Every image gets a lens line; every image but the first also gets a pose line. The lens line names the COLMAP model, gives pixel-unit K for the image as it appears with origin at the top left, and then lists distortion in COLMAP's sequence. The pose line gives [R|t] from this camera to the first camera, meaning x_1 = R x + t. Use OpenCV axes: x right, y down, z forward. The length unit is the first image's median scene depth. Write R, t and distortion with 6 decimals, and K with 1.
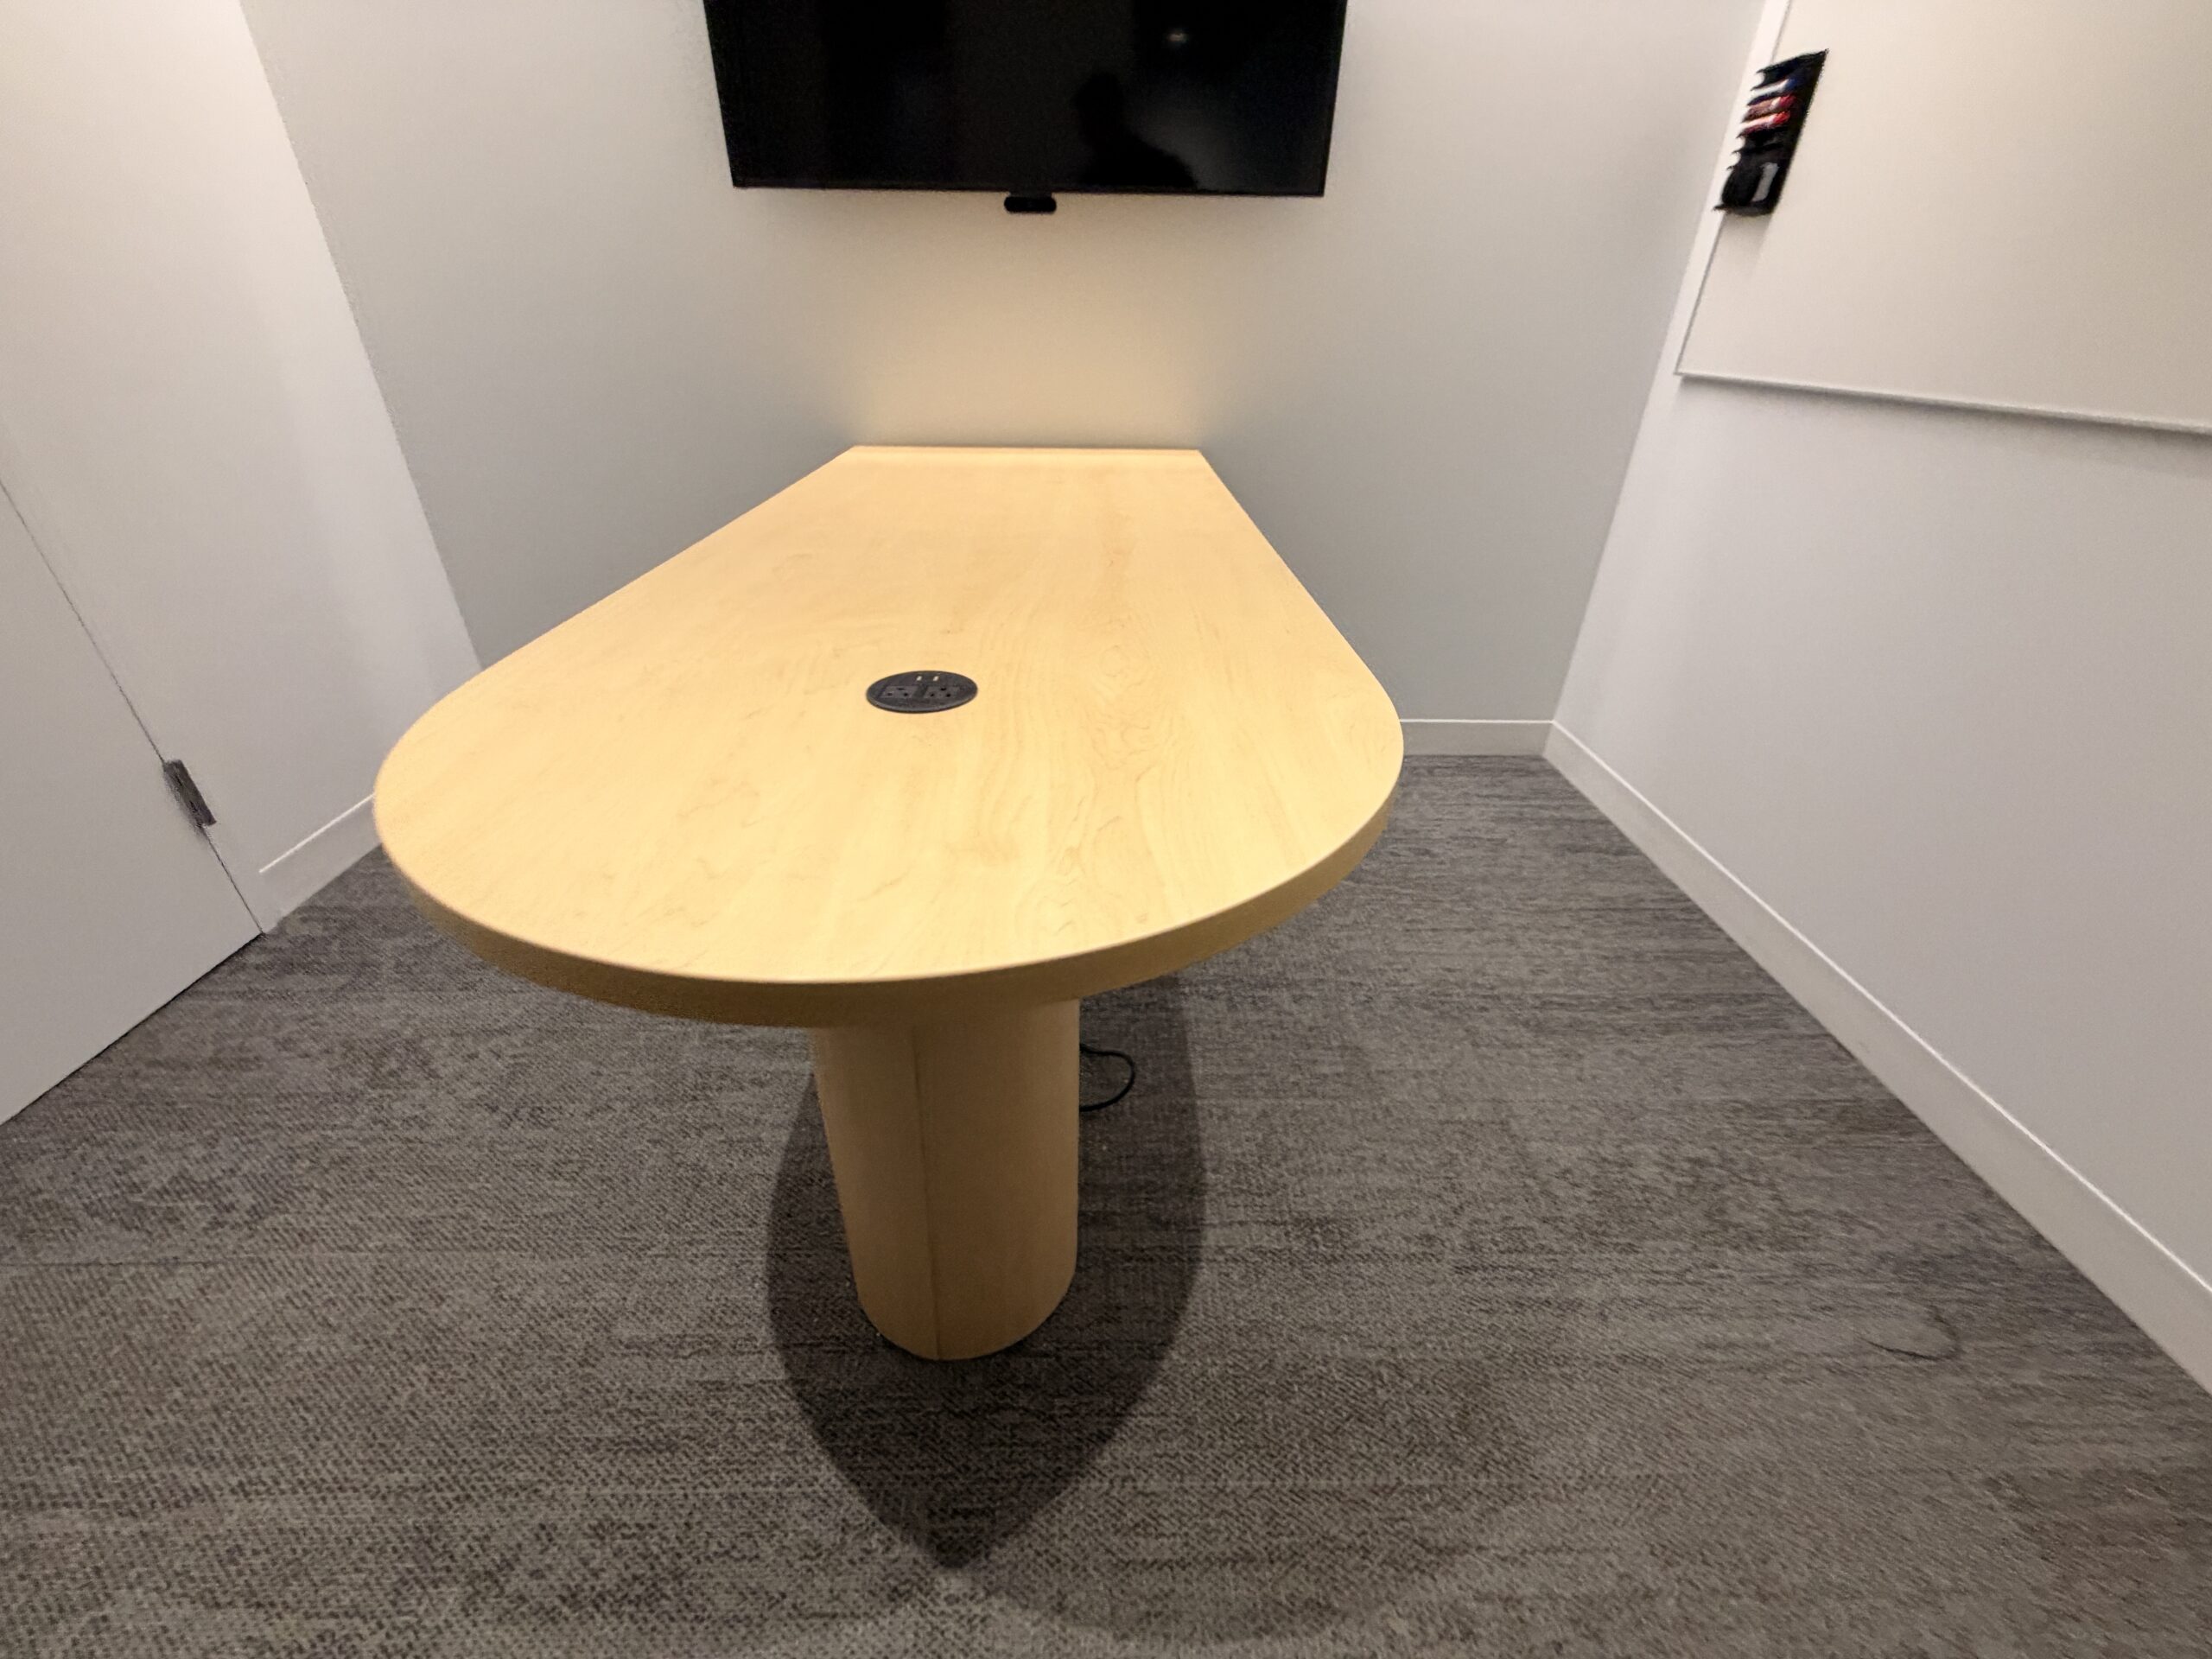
lens RADIAL K [[880.0, 0, 1099.0], [0, 880.0, 830.9], [0, 0, 1]] dist [0.000560, -0.000188]
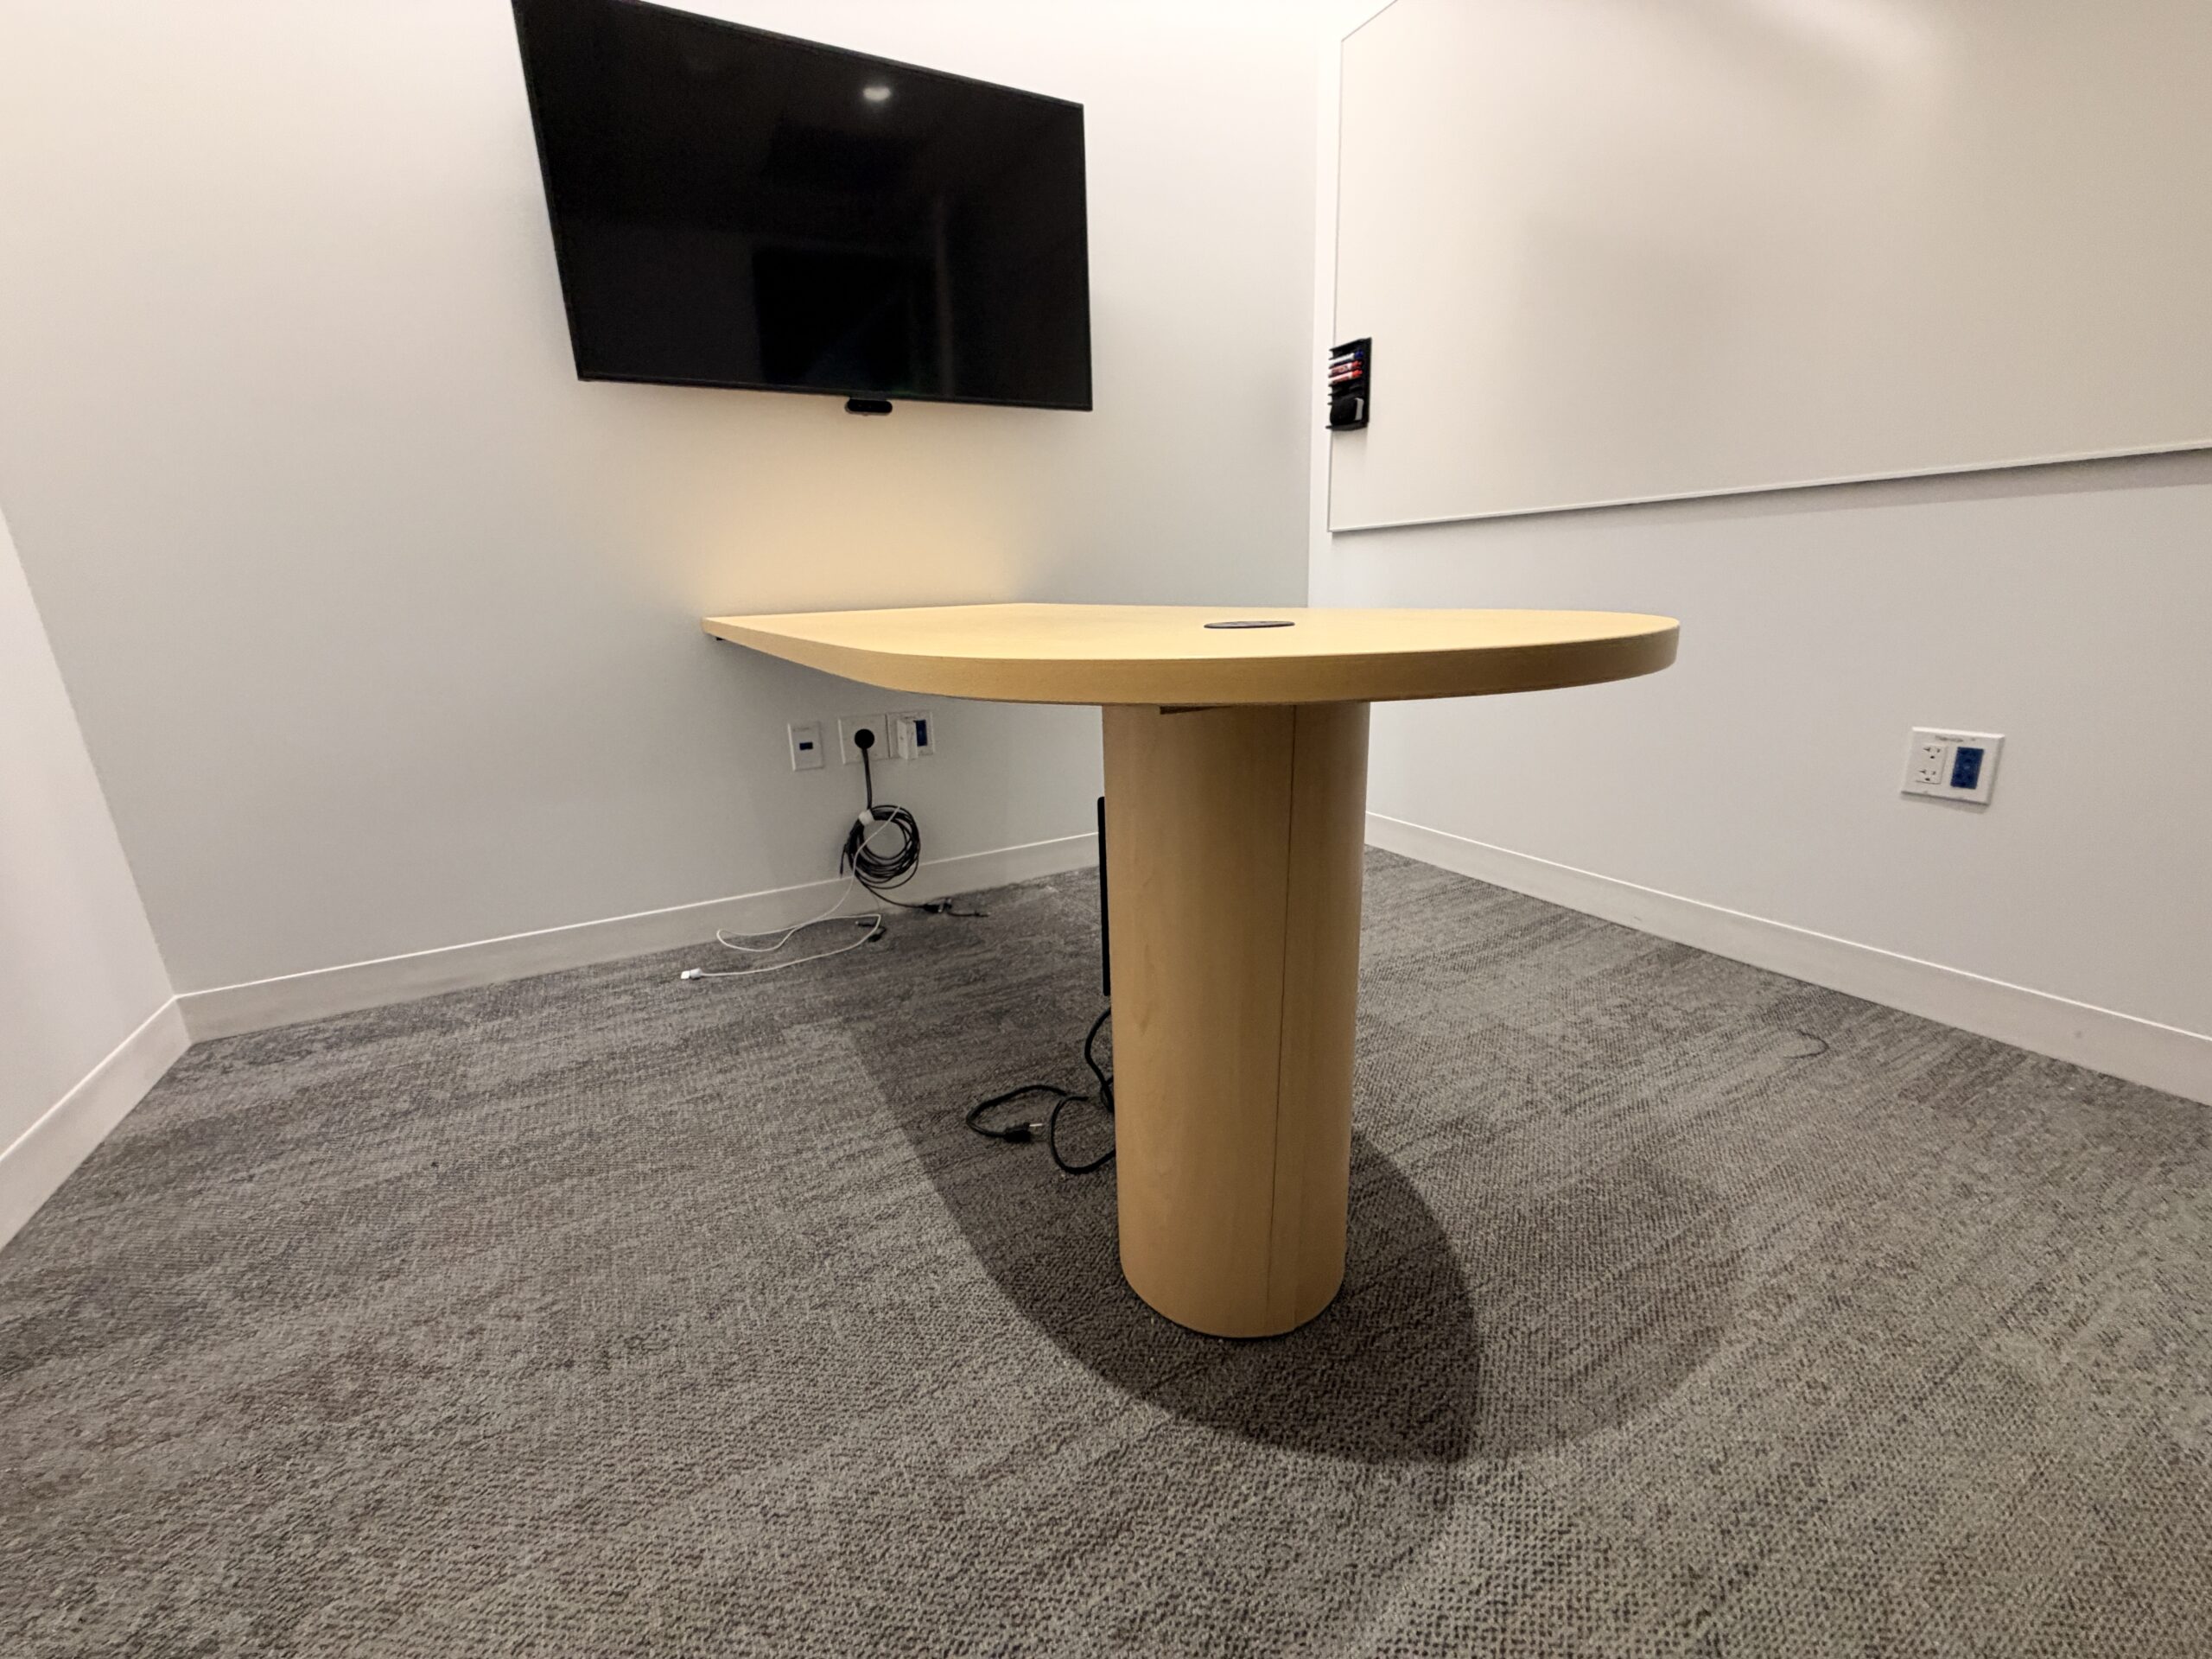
lens RADIAL K [[881.0, 0, 1098.1], [0, 881.0, 827.3], [0, 0, 1]] dist [0.000209, 0.000518]
pose [[0.883797, -0.167672, 0.436794, -0.613905], [0.278277, 0.938880, -0.202650, 0.189381], [-0.376119, 0.300651, 0.876438, 0.053381]]
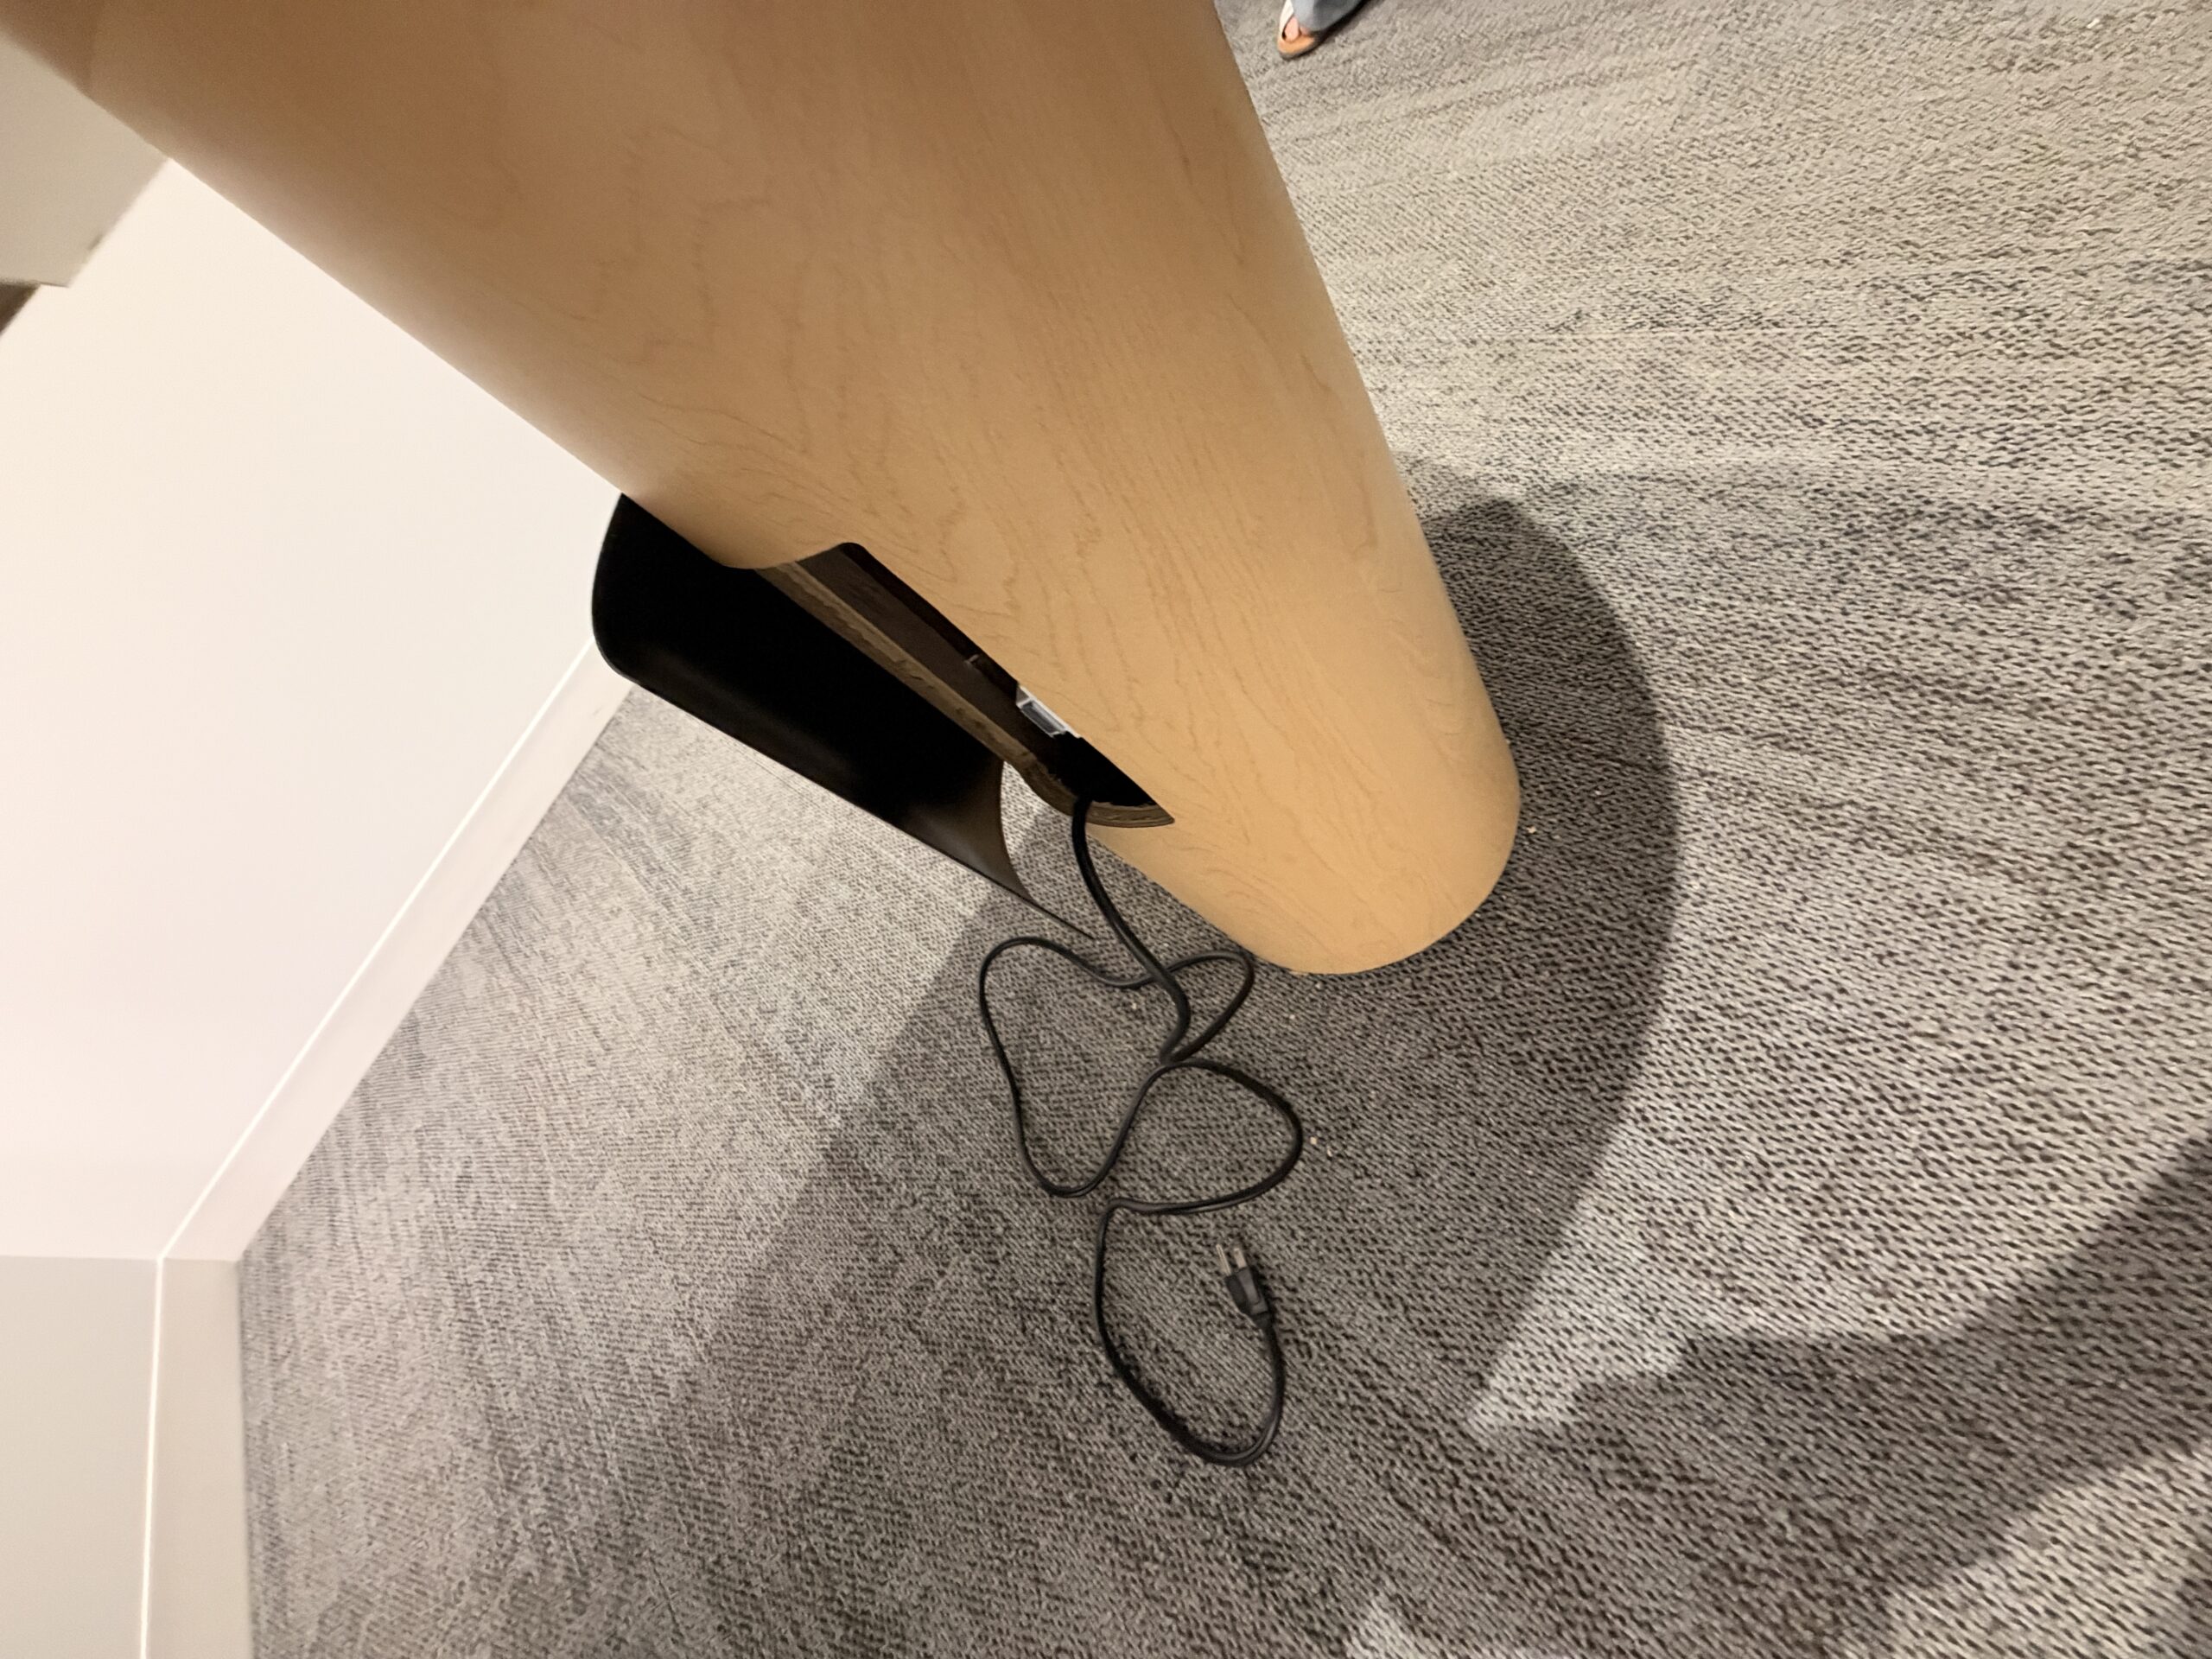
lens RADIAL K [[884.1, 0, 1102.9], [0, 884.1, 823.6], [0, 0, 1]] dist [-0.000860, 0.000138]
pose [[-0.670785, -0.360346, 0.648227, -0.453760], [0.715080, -0.082377, 0.694172, -0.116753], [-0.196743, 0.929174, 0.312933, 0.811823]]
